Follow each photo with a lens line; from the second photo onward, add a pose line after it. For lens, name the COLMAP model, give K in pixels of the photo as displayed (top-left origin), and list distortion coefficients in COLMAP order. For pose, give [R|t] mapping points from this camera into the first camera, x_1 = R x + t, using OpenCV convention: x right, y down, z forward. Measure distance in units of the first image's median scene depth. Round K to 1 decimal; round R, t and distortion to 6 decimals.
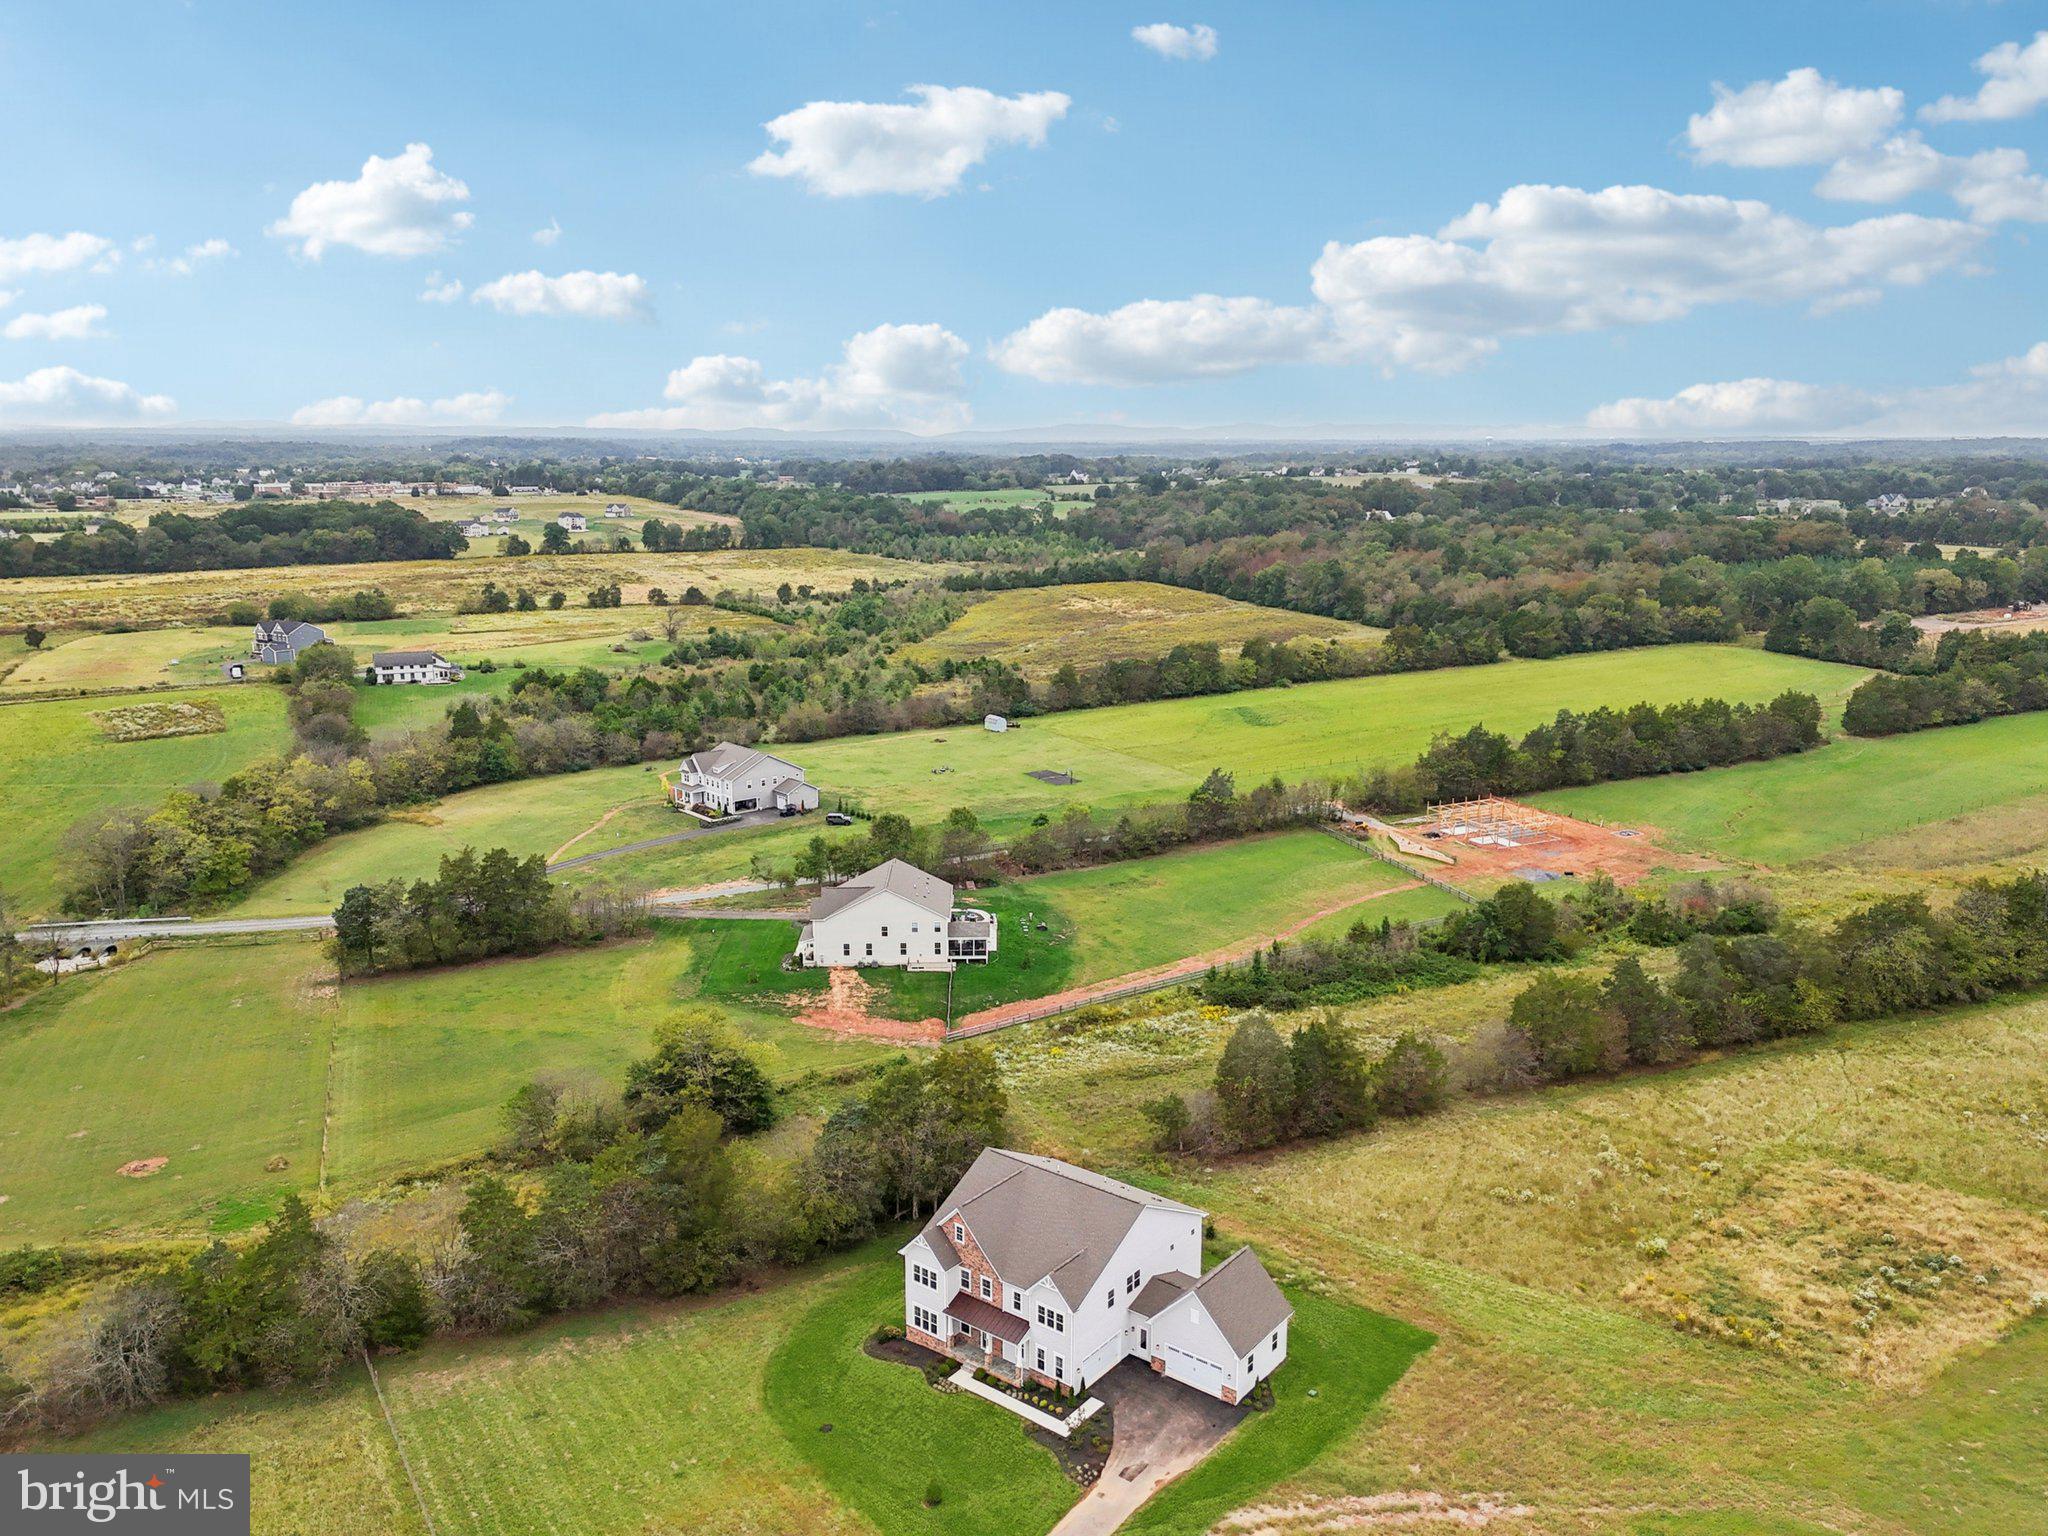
lens RADIAL K [[1521.5, 0, 1037.9], [0, 1521.5, 789.5], [0, 0, 1]] dist [0.109840, -0.205271]
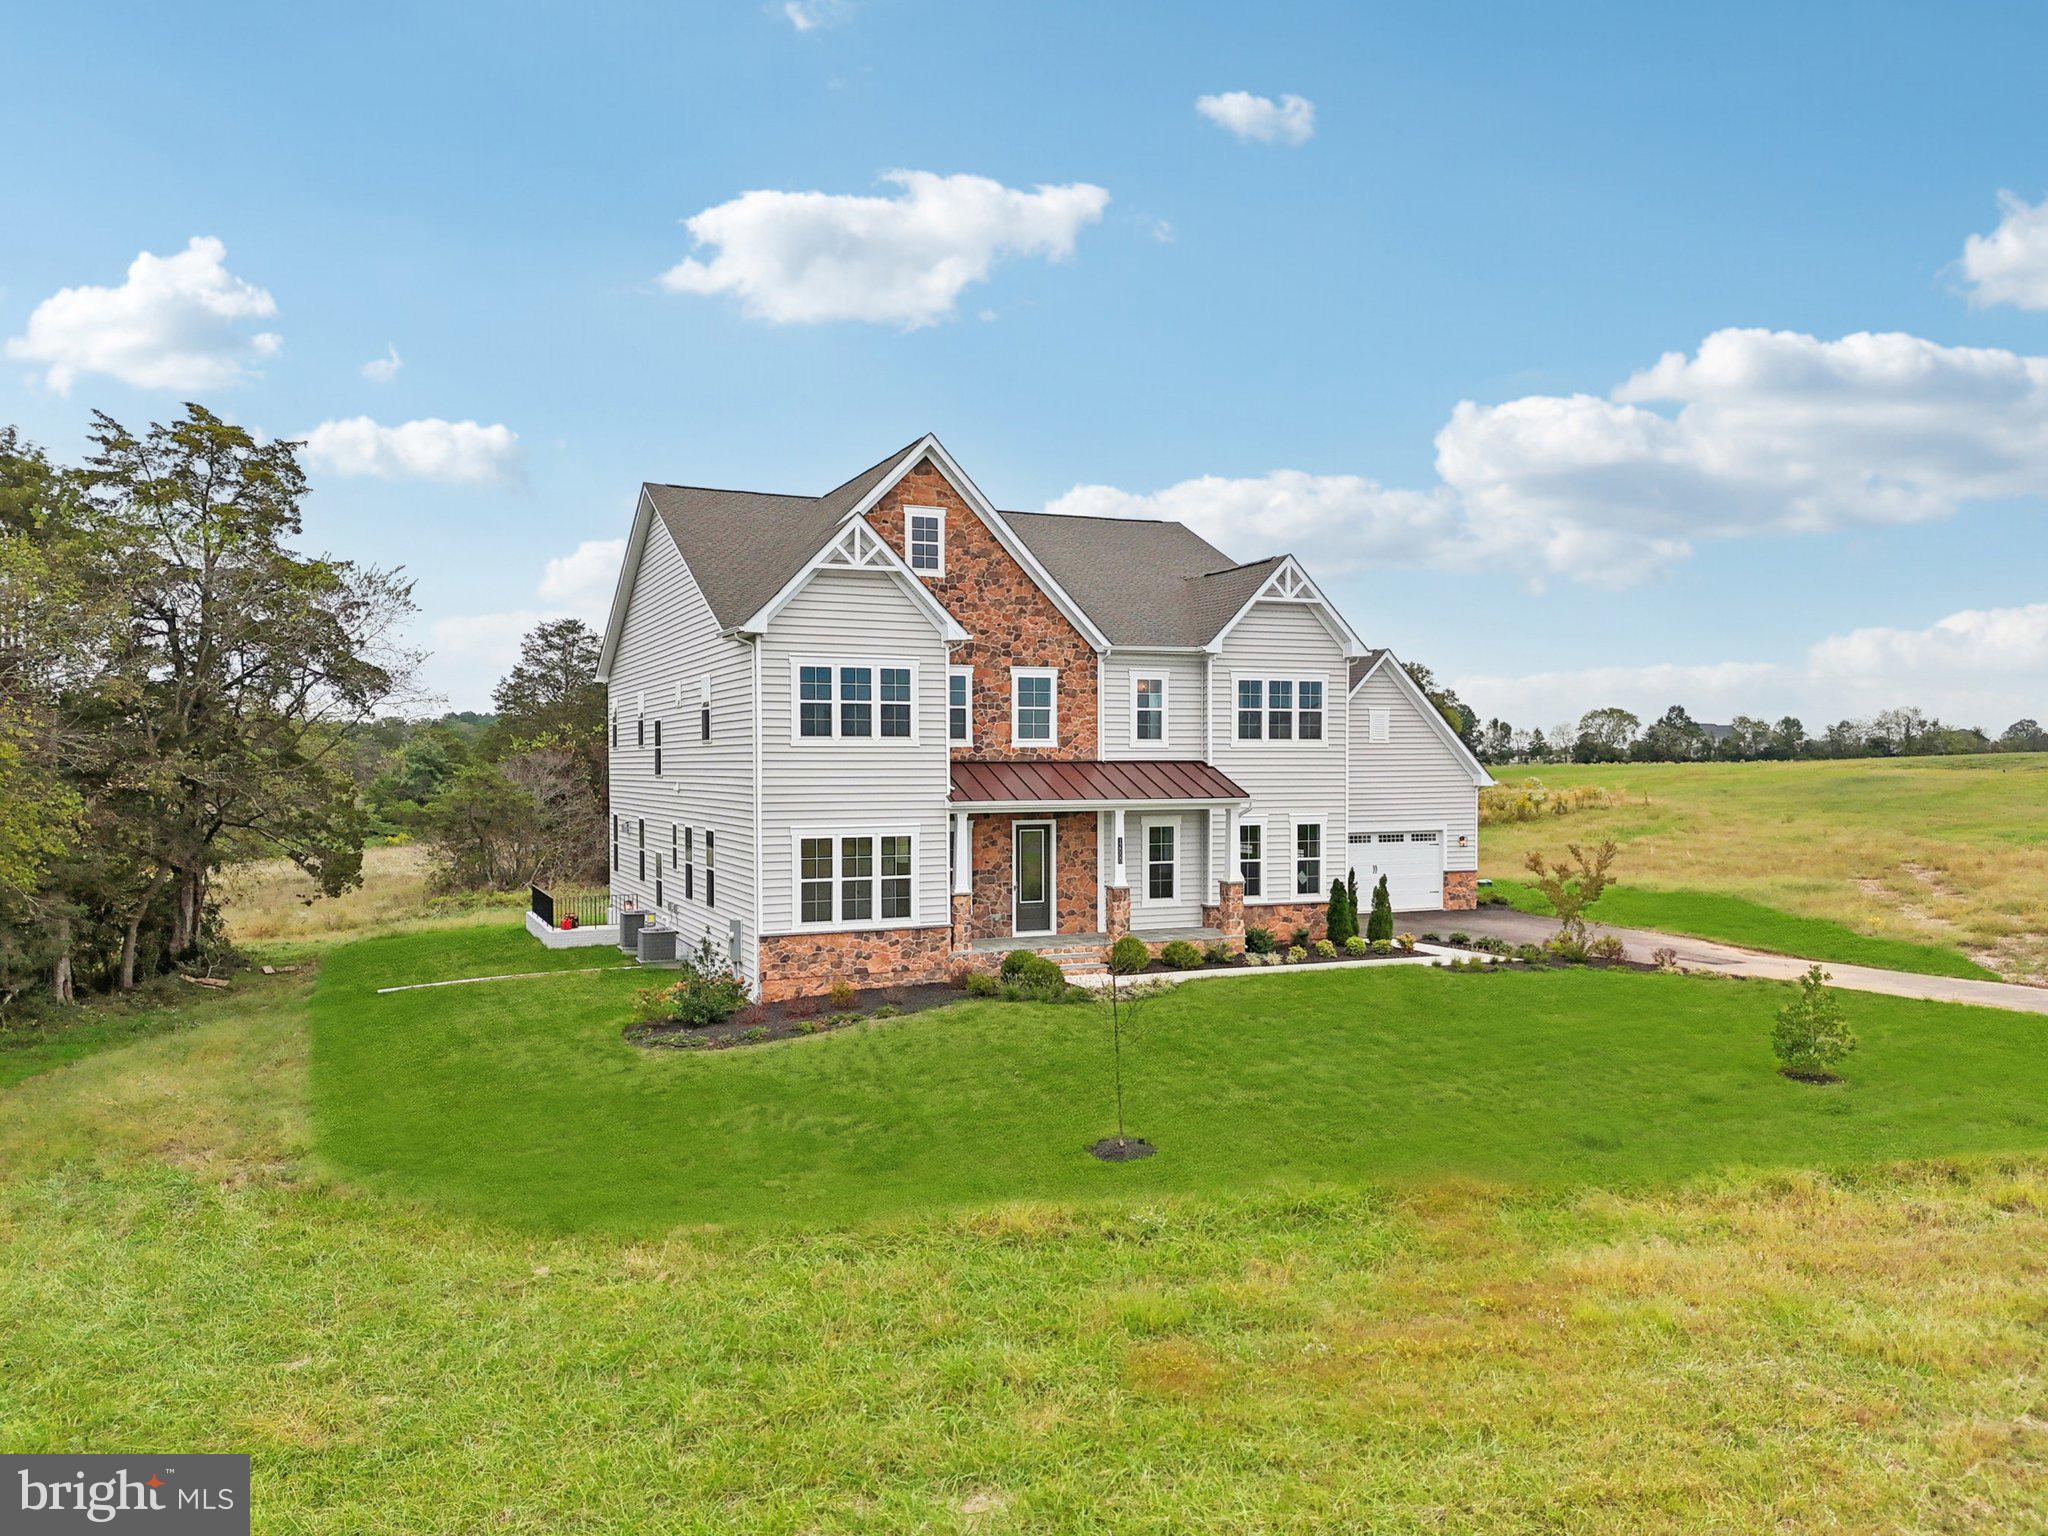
lens RADIAL K [[1498.6, 0, 1009.0], [0, 1498.6, 796.4], [0, 0, 1]] dist [0.103484, -0.088457]
pose [[0.490476, -0.023046, 0.871150, -0.285737], [0.195136, 0.977171, -0.084015, 0.358280], [-0.849327, 0.211200, 0.483776, 0.850068]]
